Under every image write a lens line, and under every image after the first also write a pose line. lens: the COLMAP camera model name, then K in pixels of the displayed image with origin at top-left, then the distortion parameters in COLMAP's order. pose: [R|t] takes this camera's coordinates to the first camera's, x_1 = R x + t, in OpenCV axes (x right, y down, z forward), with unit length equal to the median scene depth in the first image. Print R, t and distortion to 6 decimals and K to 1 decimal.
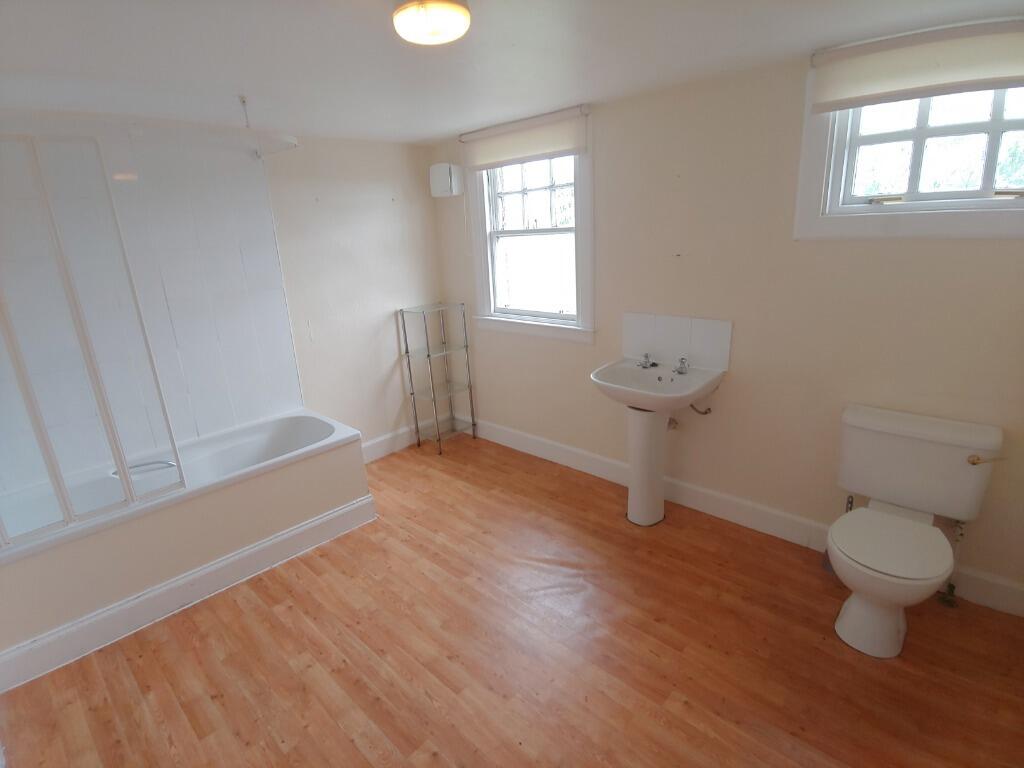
lens RADIAL K [[521.3, 0, 512.0], [0, 521.3, 384.0], [0, 0, 1]] dist [-0.028420, 0.000087]
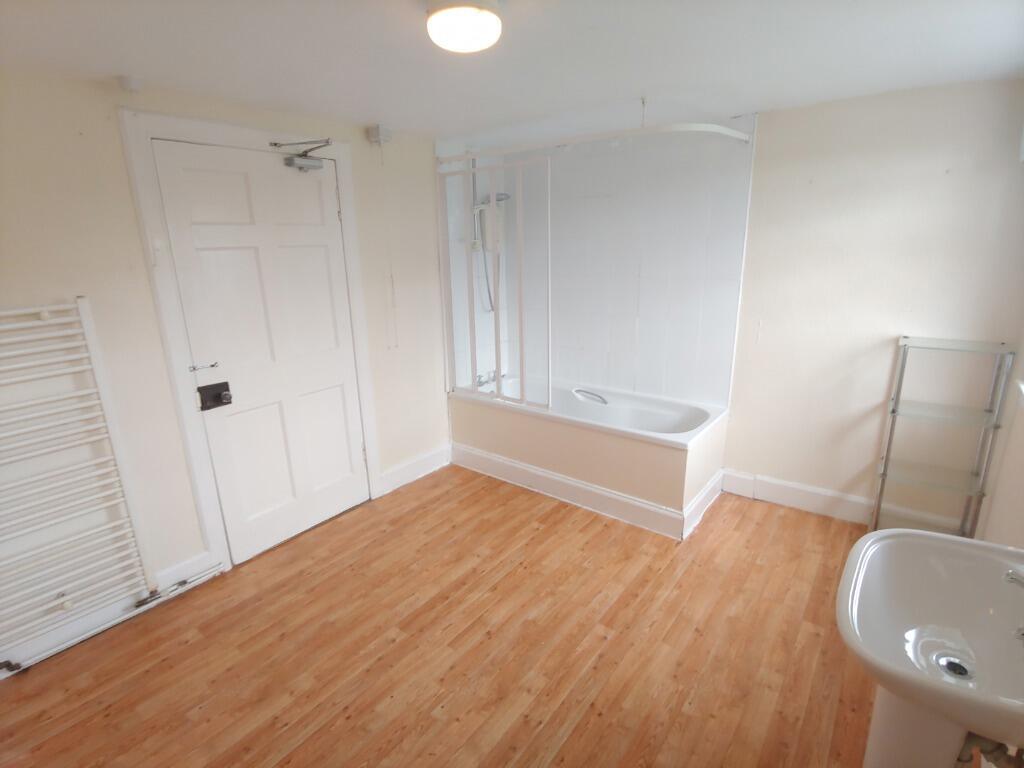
lens RADIAL K [[512.3, 0, 510.9], [0, 512.3, 390.0], [0, 0, 1]] dist [-0.025298, 0.000918]
pose [[0.082694, 0.318746, -0.944226, 0.544623], [-0.263041, 0.920853, 0.287819, -0.187102], [0.961234, 0.224569, 0.159992, 0.582755]]
